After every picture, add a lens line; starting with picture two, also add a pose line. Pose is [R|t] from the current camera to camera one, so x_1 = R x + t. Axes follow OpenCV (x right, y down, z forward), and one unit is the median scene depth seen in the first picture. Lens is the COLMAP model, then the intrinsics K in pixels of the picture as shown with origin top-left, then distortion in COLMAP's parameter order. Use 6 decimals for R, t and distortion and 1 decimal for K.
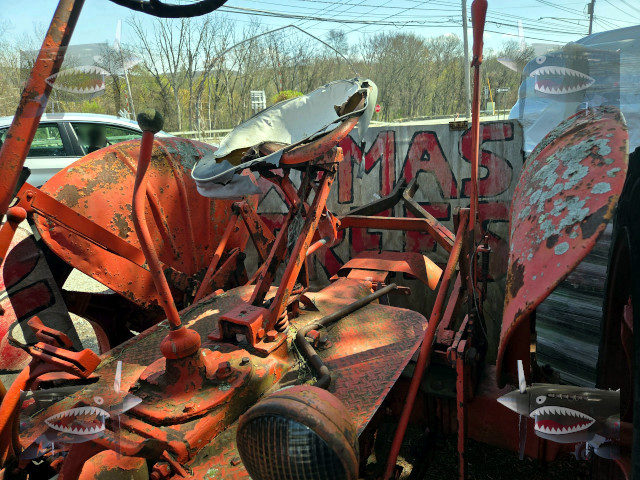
lens RADIAL K [[431.5, 0, 325.7], [0, 431.5, 237.0], [0, 0, 1]] dist [0.061021, -0.050777]
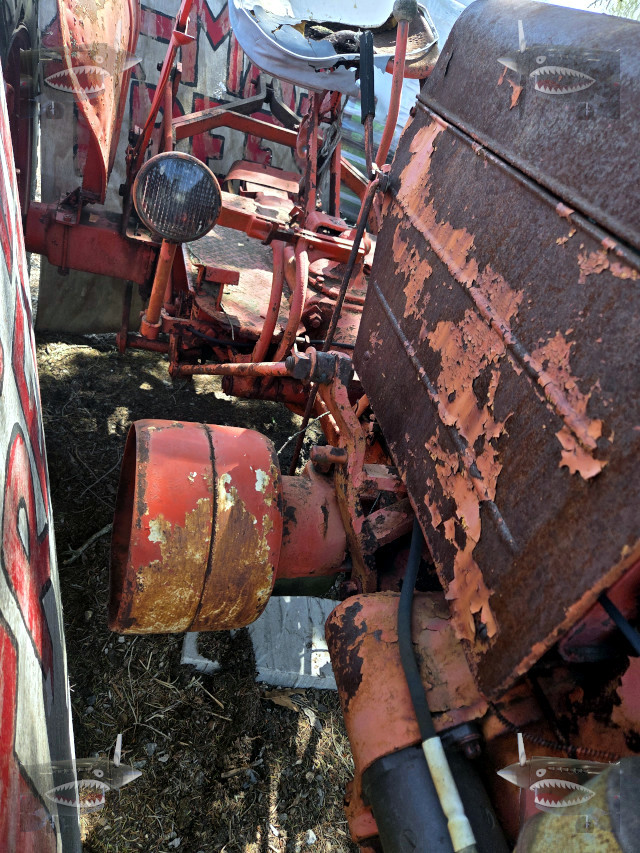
lens RADIAL K [[578.4, 0, 316.7], [0, 578.4, 420.9], [0, 0, 1]] dist [0.056692, -0.049141]
pose [[0.651518, -0.148151, 0.744027, -1.181201], [-0.184109, 0.920549, 0.344518, 0.123878], [-0.735954, -0.361442, 0.572478, 0.028164]]
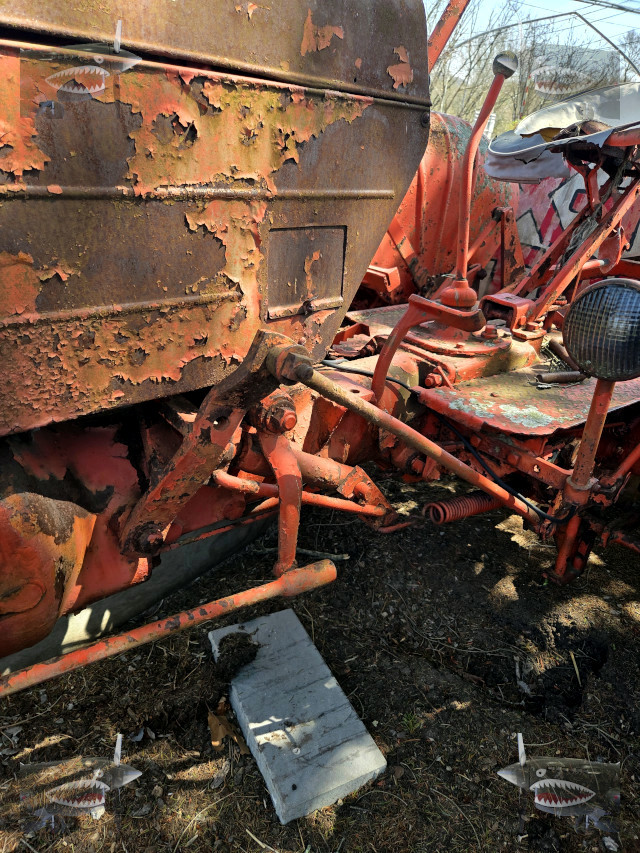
lens RADIAL K [[575.1, 0, 320.0], [0, 575.1, 426.5], [0, 0, 1]] dist [0.058208, -0.047850]
pose [[0.914294, 0.307324, -0.263854, -0.126533], [-0.256559, 0.943465, 0.209885, 0.247327], [0.313440, -0.124202, 0.941451, -0.360023]]
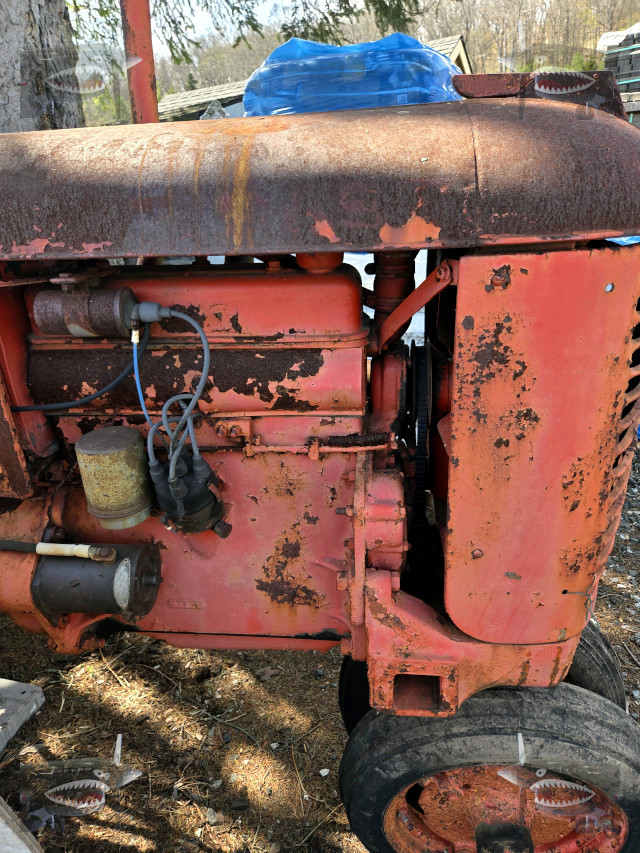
lens RADIAL K [[586.0, 0, 322.9], [0, 586.0, 429.8], [0, 0, 1]] dist [0.044479, -0.040269]
pose [[-0.391555, -0.271148, 0.879297, -1.618506], [0.343257, 0.843574, 0.412987, 0.173503], [-0.853732, 0.463532, -0.237232, -0.074885]]
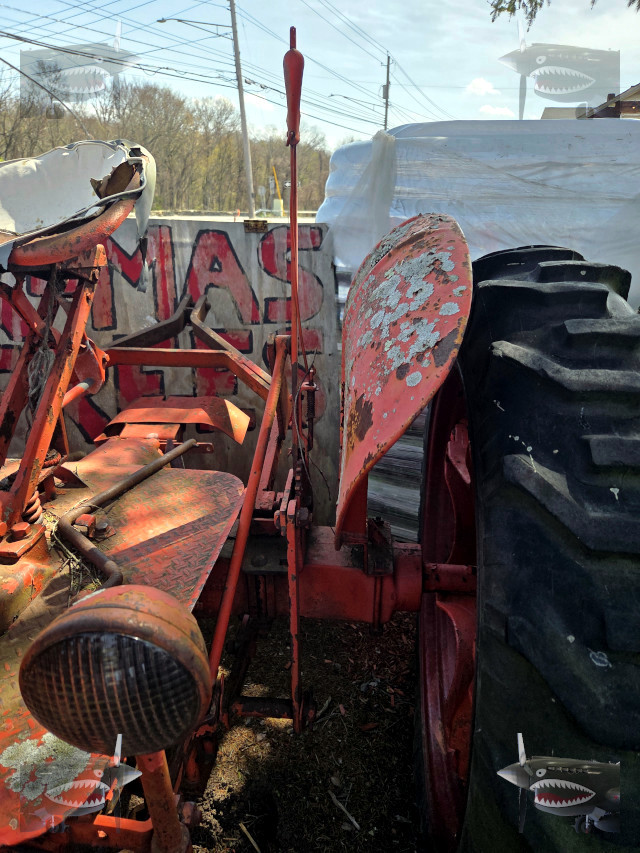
lens RADIAL K [[577.4, 0, 319.8], [0, 577.4, 432.3], [0, 0, 1]] dist [0.057996, -0.048687]
pose [[0.911921, -0.073306, 0.403765, -0.048783], [0.035270, 0.994275, 0.100859, 0.004237], [-0.408847, -0.077735, 0.909286, 0.012303]]
